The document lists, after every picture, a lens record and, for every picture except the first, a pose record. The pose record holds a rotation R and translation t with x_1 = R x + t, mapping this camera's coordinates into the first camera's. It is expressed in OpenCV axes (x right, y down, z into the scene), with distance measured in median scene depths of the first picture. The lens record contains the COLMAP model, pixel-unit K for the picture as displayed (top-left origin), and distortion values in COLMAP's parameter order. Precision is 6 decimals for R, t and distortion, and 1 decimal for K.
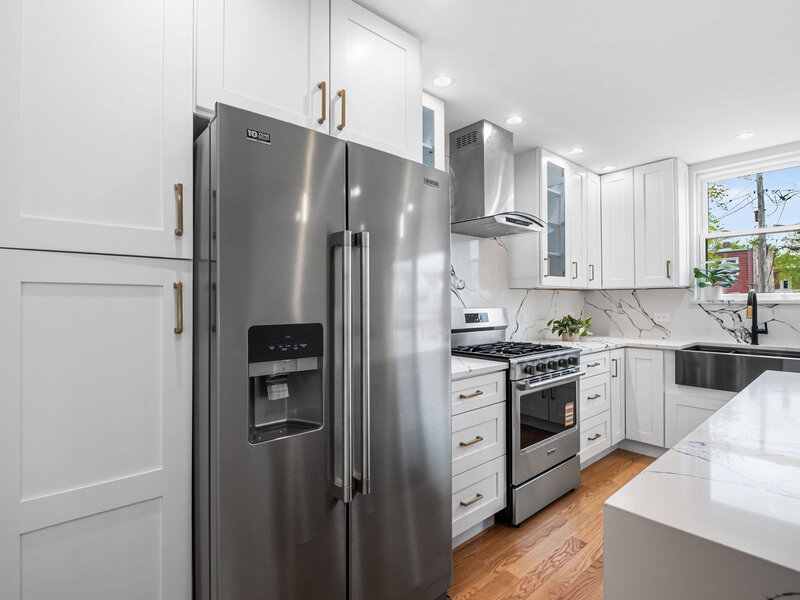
lens RADIAL K [[400.2, 0, 400.0], [0, 400.2, 298.6], [0, 0, 1]] dist [0.000063, -0.007435]
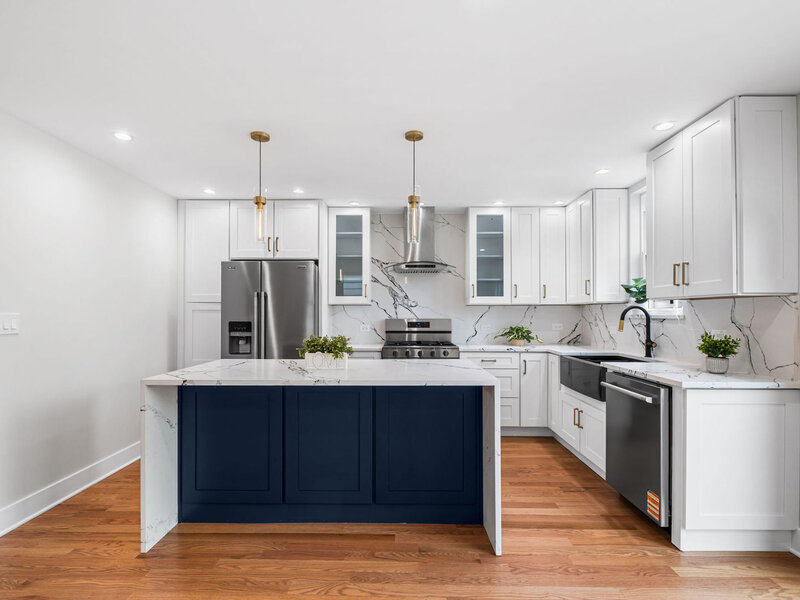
lens RADIAL K [[400.2, 0, 398.8], [0, 400.2, 307.4], [0, 0, 1]] dist [0.000063, -0.007435]
pose [[0.751639, -0.005055, -0.659555, 1.112512], [0.002243, 0.999984, -0.005109, -0.012455], [0.659570, 0.002360, 0.751639, -0.242782]]
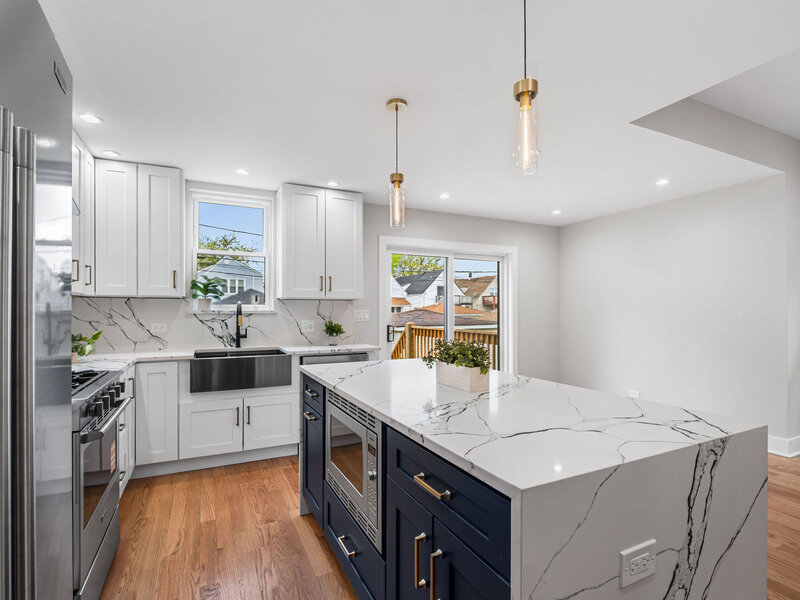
lens RADIAL K [[400.2, 0, 392.8], [0, 400.2, 308.2], [0, 0, 1]] dist [0.000063, -0.007435]
pose [[0.269003, 0.009525, 0.963092, -0.150177], [-0.008753, 0.999934, -0.007445, 0.001545], [-0.963100, -0.006428, 0.269069, 0.230015]]
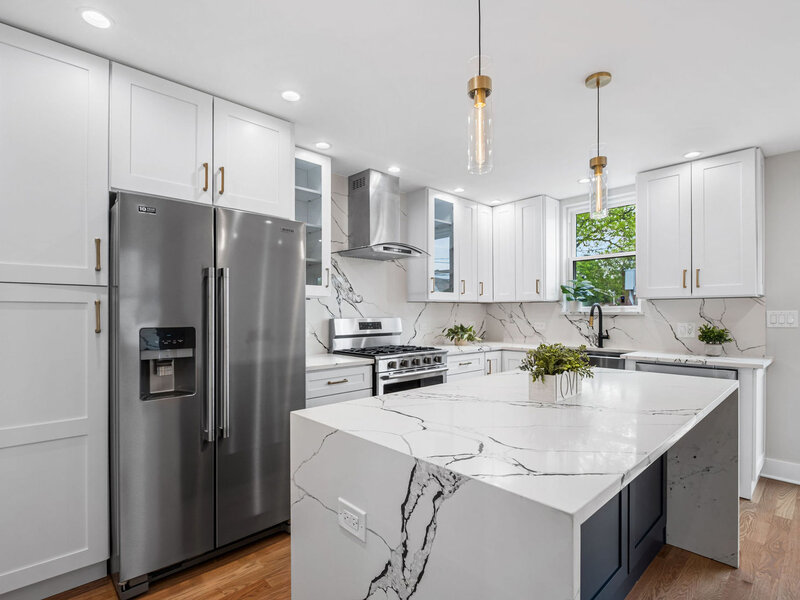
lens RADIAL K [[400.2, 0, 394.6], [0, 400.2, 313.3], [0, 0, 1]] dist [0.000063, -0.007435]
pose [[0.999534, 0.001842, 0.030474, 0.213636], [-0.002163, 0.999943, 0.010500, -0.003771], [-0.030453, -0.010561, 0.999480, -0.230253]]
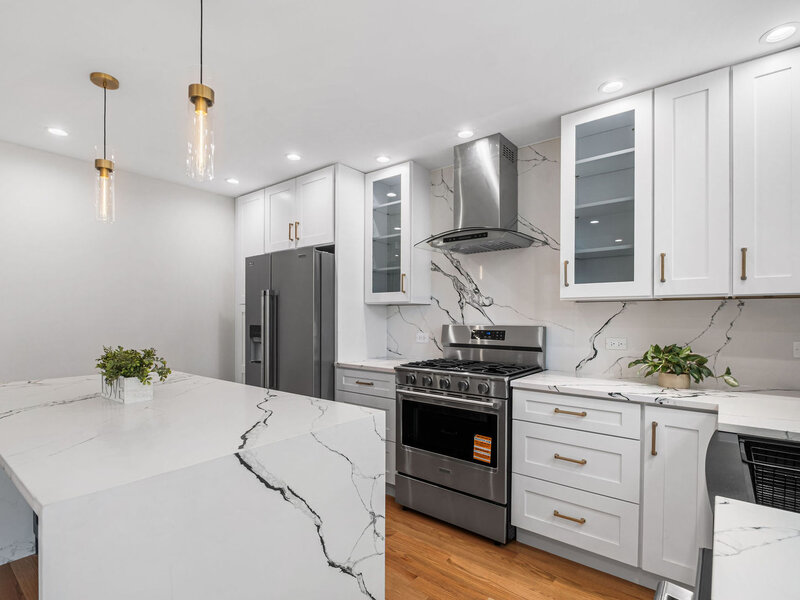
lens RADIAL K [[400.2, 0, 398.9], [0, 400.2, 320.1], [0, 0, 1]] dist [0.000063, -0.007435]
pose [[0.190667, 0.012803, -0.981571, 1.047179], [0.004336, 0.999894, 0.013884, -0.003163], [0.981645, -0.006903, 0.190592, 0.555139]]
